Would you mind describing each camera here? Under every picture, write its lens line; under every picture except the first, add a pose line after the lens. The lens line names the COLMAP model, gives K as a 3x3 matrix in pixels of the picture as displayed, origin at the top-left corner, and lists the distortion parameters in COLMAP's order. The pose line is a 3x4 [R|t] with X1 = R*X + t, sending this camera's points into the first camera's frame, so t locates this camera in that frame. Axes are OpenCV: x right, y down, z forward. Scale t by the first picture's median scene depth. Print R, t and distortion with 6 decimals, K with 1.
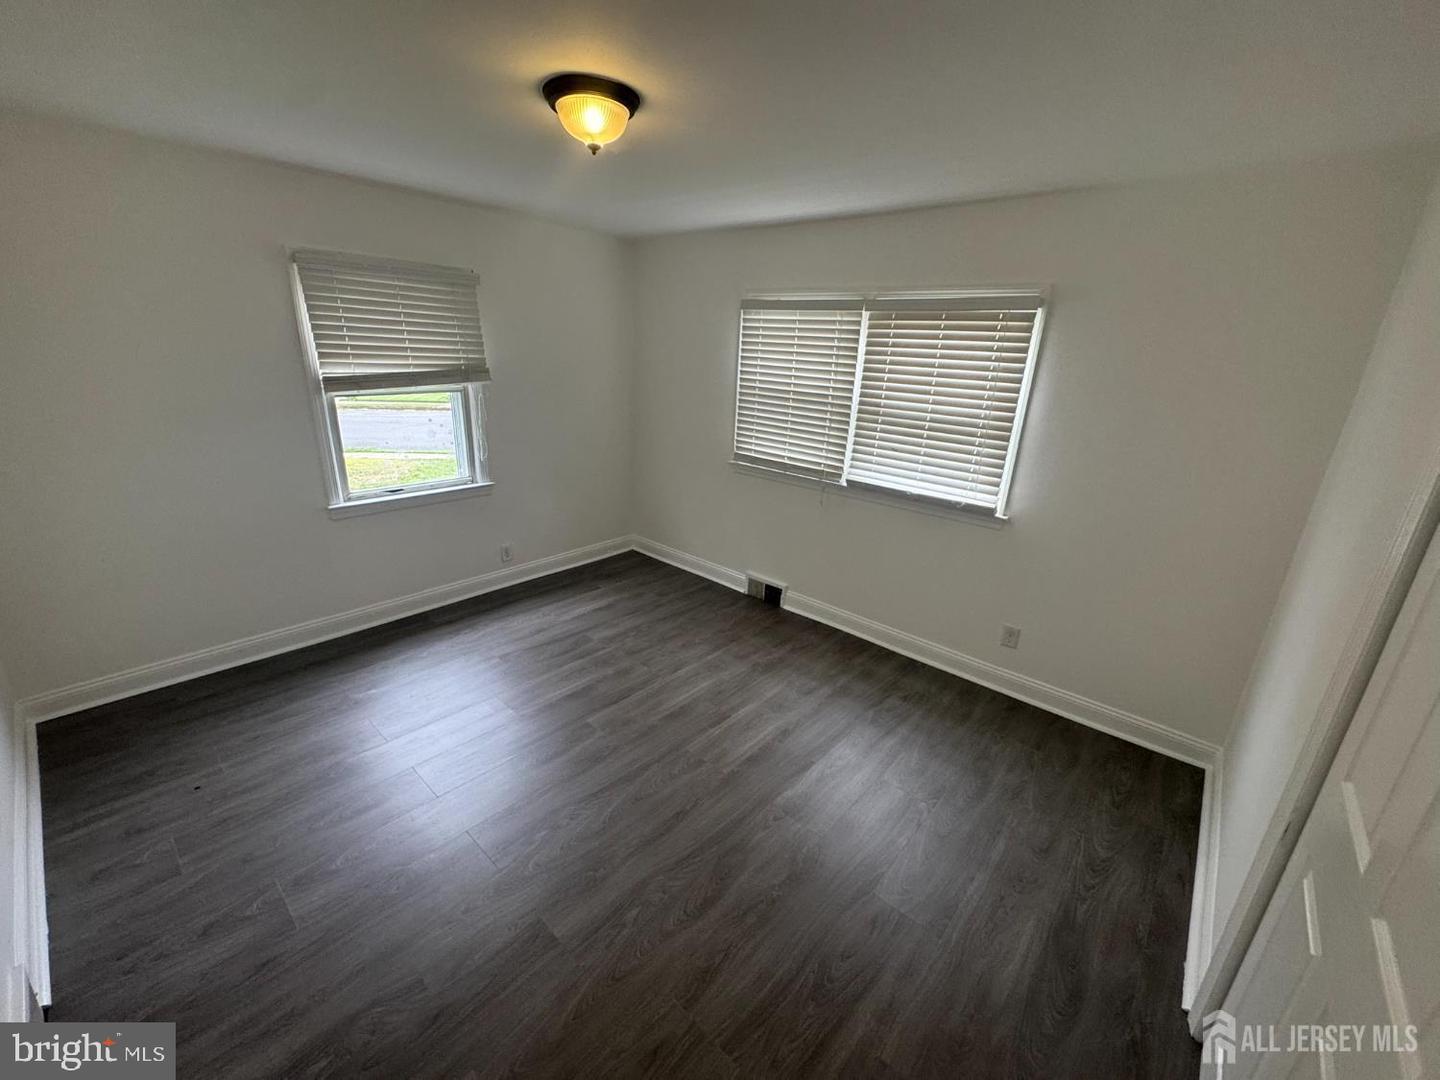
lens RADIAL K [[576.5, 0, 713.8], [0, 576.5, 538.3], [0, 0, 1]] dist [-0.001680, -0.000184]
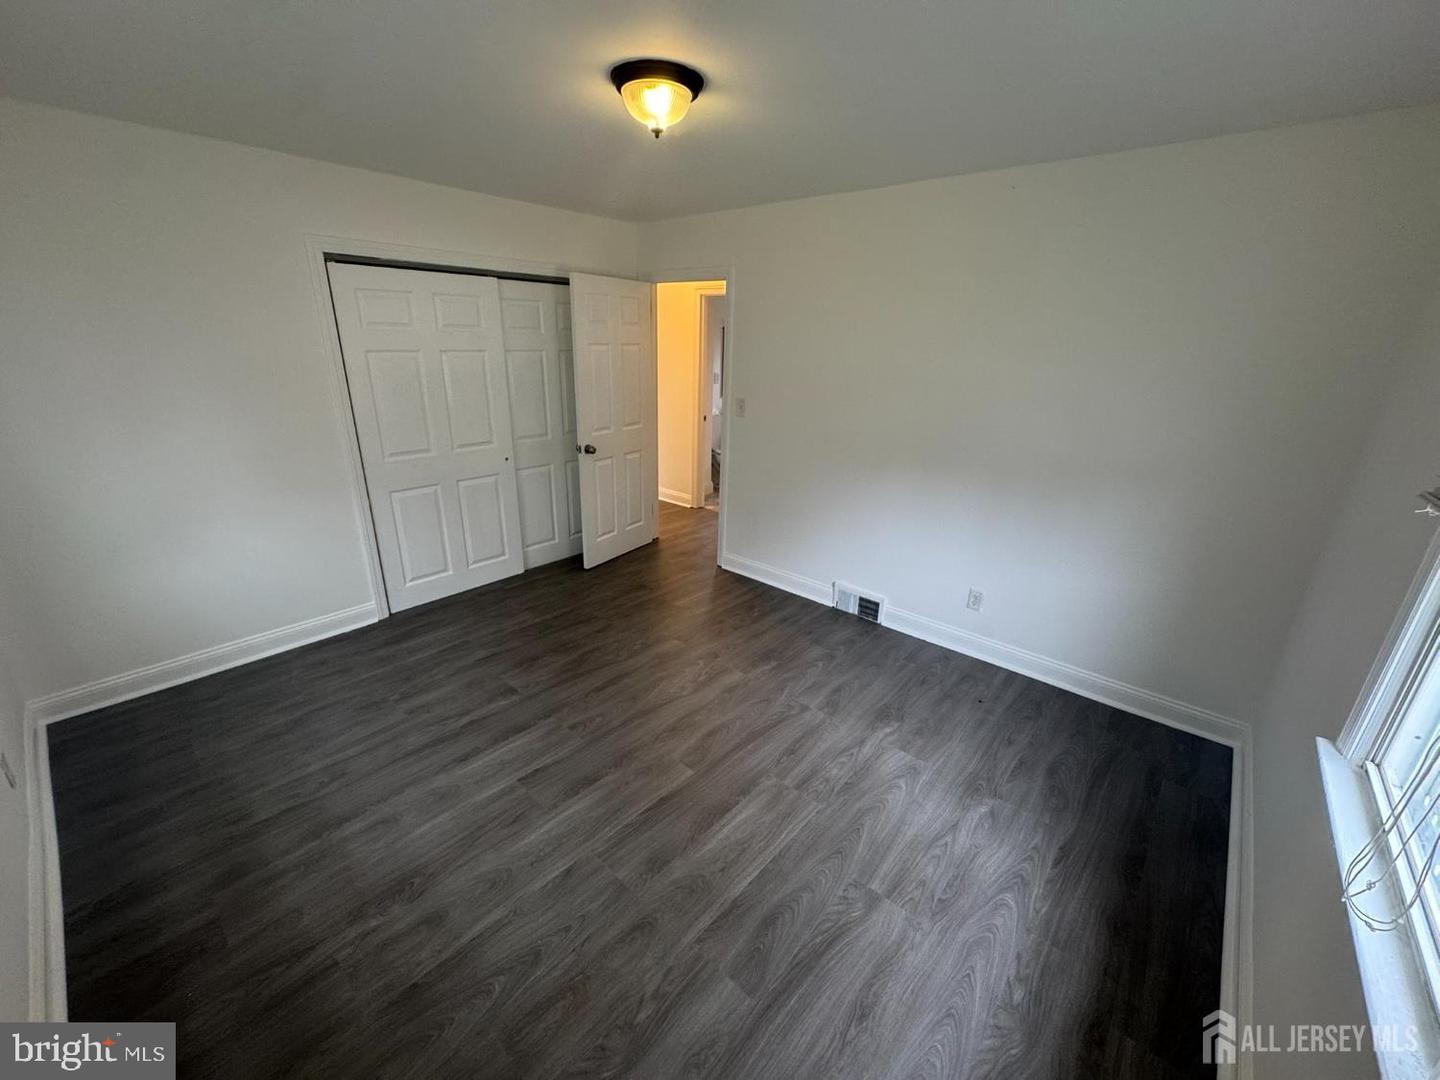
lens RADIAL K [[576.5, 0, 709.9], [0, 576.5, 536.3], [0, 0, 1]] dist [-0.001680, -0.000184]
pose [[-0.997780, -0.062768, -0.022246, -0.180584], [-0.063231, 0.788158, 0.612216, -0.424748], [-0.020894, 0.612264, -0.790377, 1.287406]]
